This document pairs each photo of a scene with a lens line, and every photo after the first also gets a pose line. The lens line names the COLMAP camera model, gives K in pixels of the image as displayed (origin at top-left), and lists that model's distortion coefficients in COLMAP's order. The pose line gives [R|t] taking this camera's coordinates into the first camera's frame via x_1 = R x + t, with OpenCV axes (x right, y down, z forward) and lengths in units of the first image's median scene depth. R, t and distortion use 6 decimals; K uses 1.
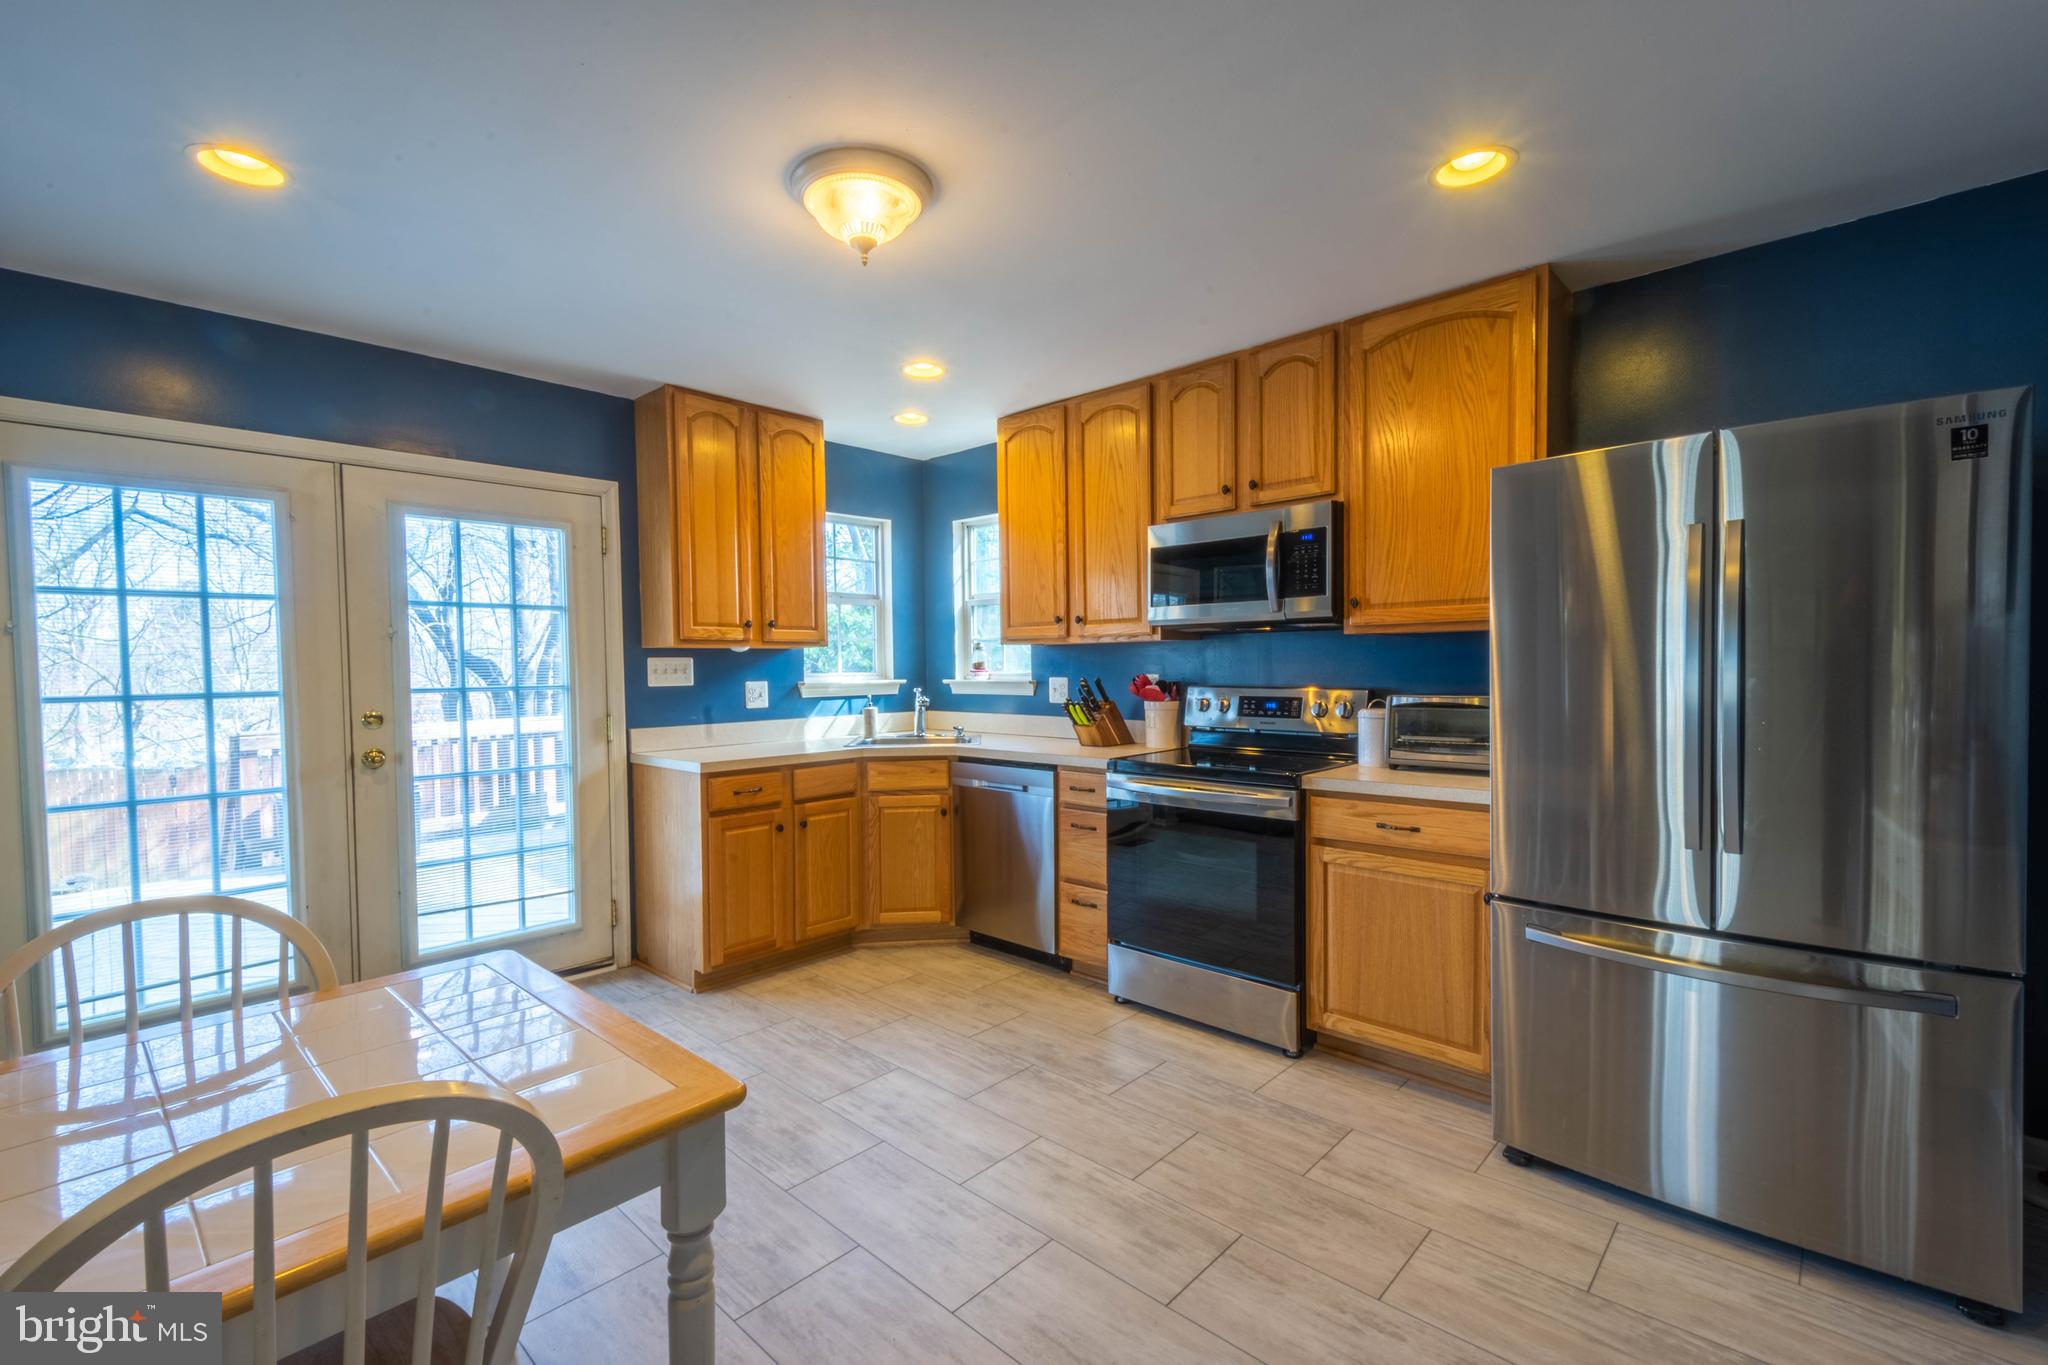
lens RADIAL K [[889.8, 0, 1015.2], [0, 889.8, 689.6], [0, 0, 1]] dist [0.025338, -0.011398]
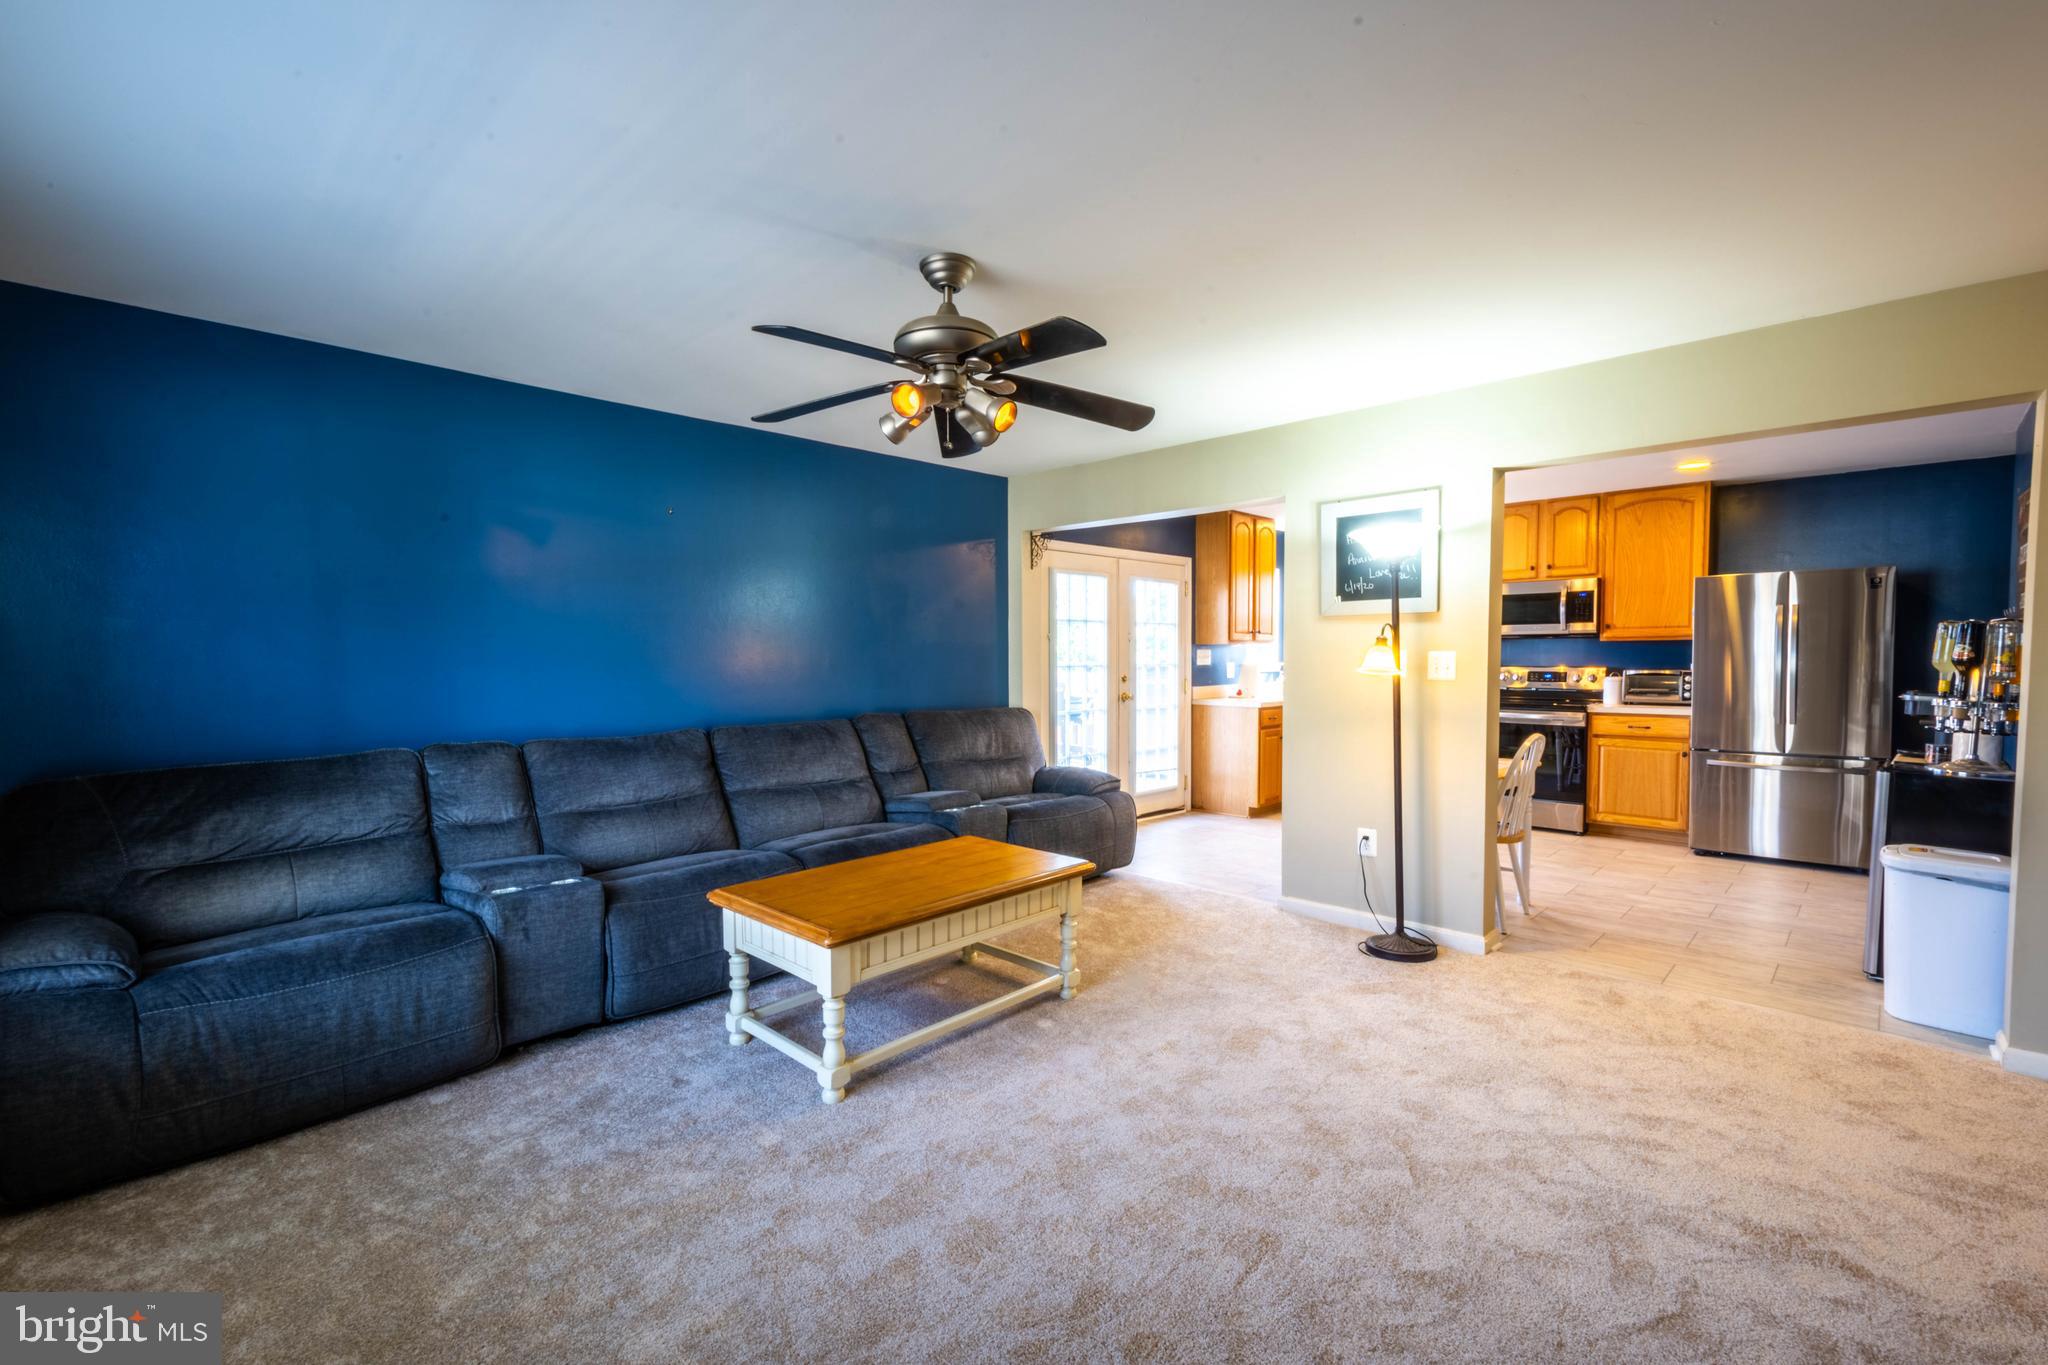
lens RADIAL K [[889.8, 0, 1015.2], [0, 889.8, 689.6], [0, 0, 1]] dist [0.025338, -0.011398]
pose [[0.999812, 0.008016, -0.017675, -0.952189], [-0.007790, 0.999887, 0.012831, 0.035400], [0.017776, -0.012691, 0.999761, -1.117203]]
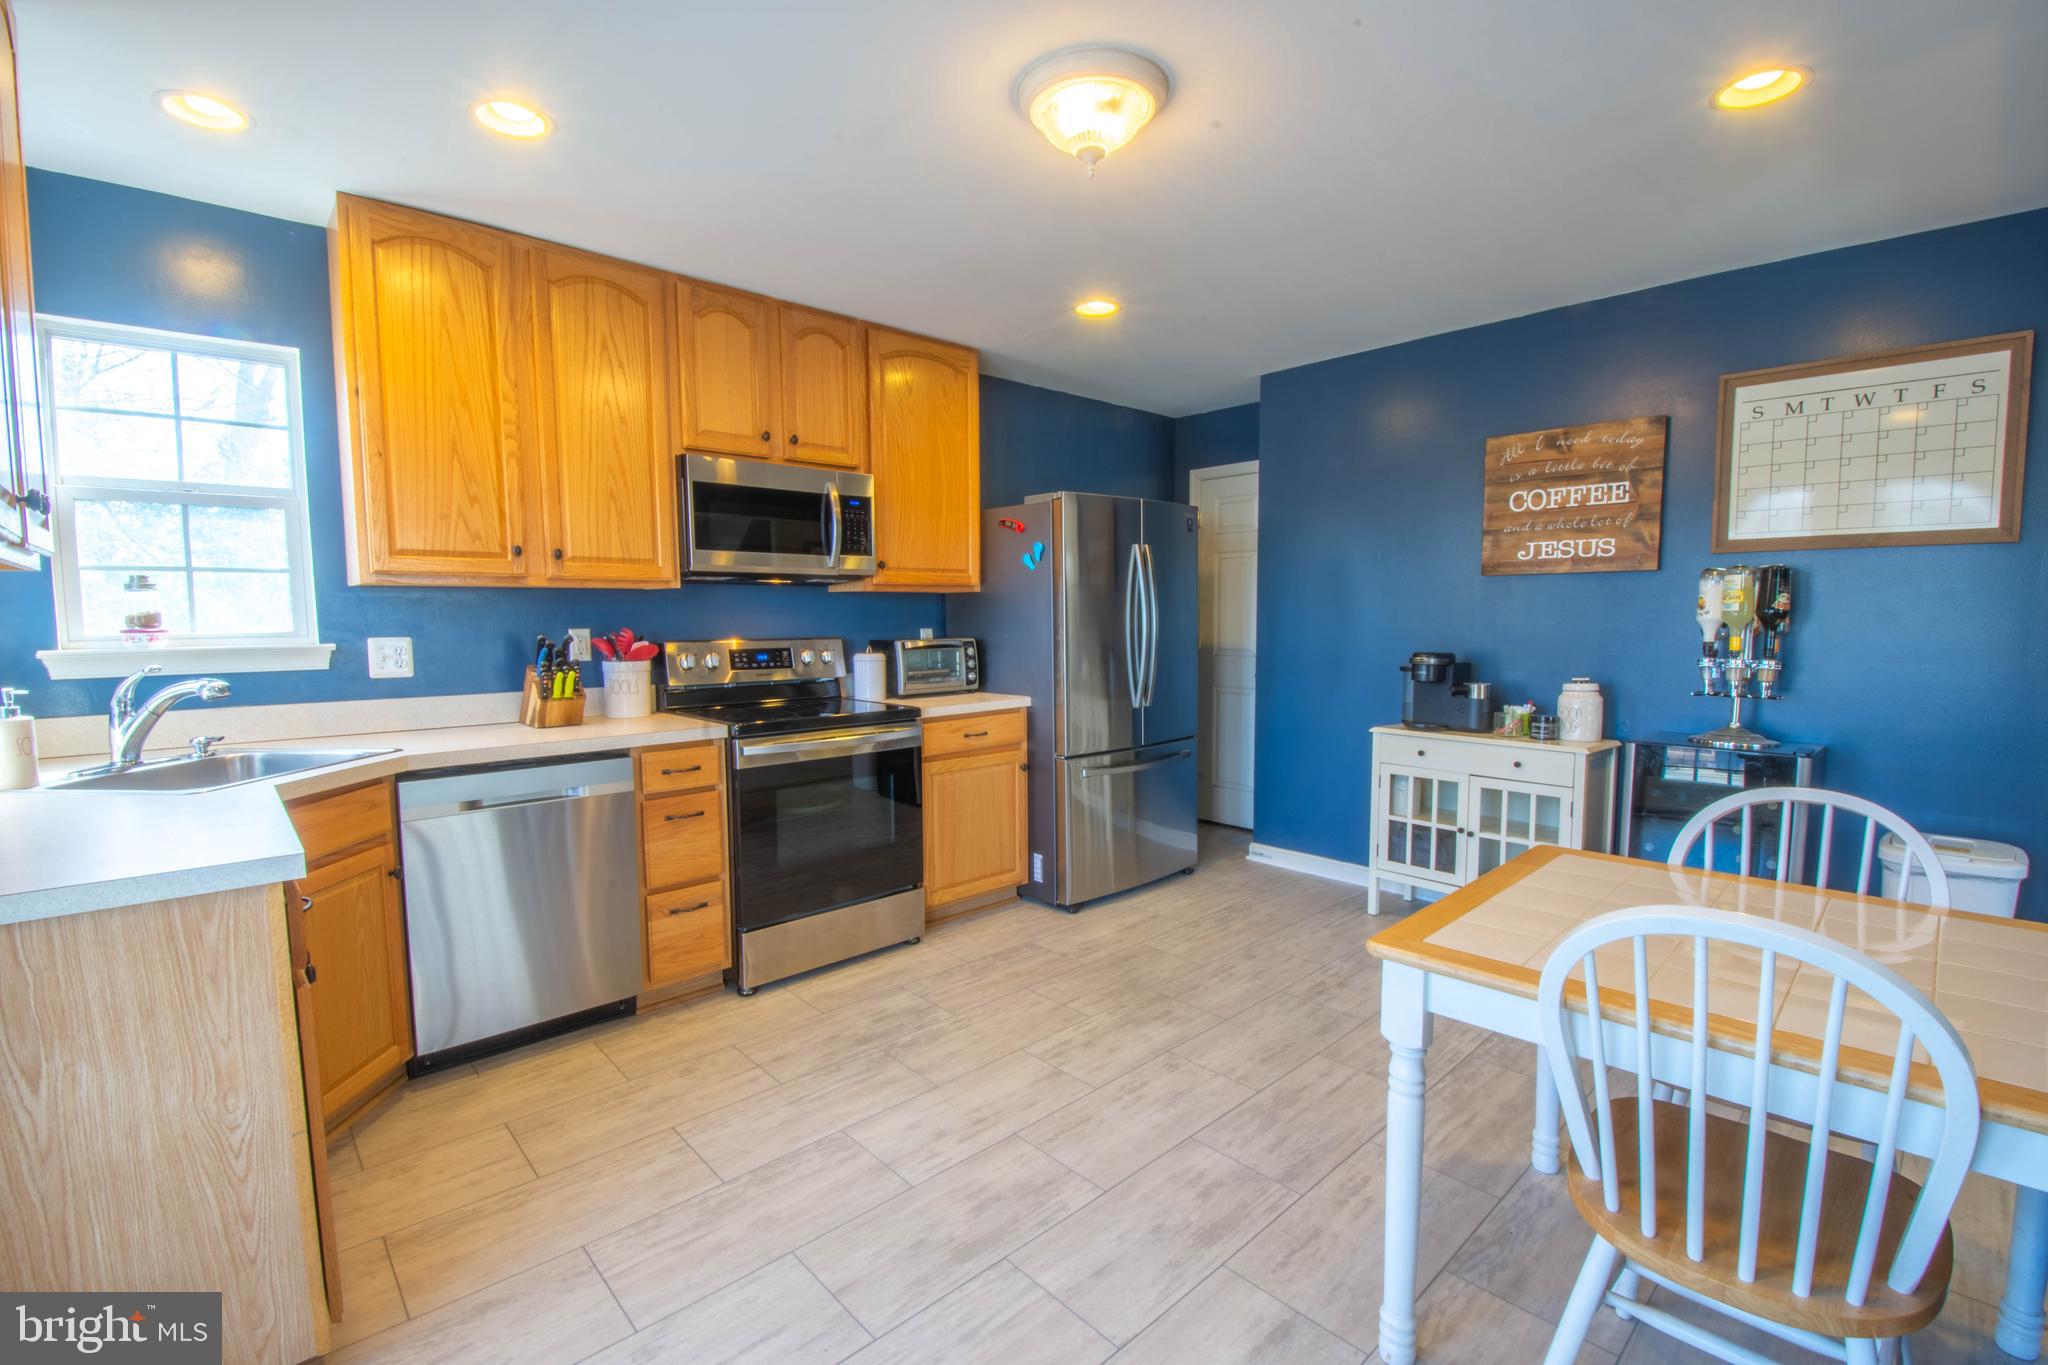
lens RADIAL K [[896.7, 0, 1017.5], [0, 896.7, 691.9], [0, 0, 1]] dist [0.017566, -0.022507]
pose [[0.068070, -0.076209, 0.994766, -0.791137], [0.035826, 0.996622, 0.073900, -0.008983], [-0.997037, 0.030608, 0.070570, 0.709732]]
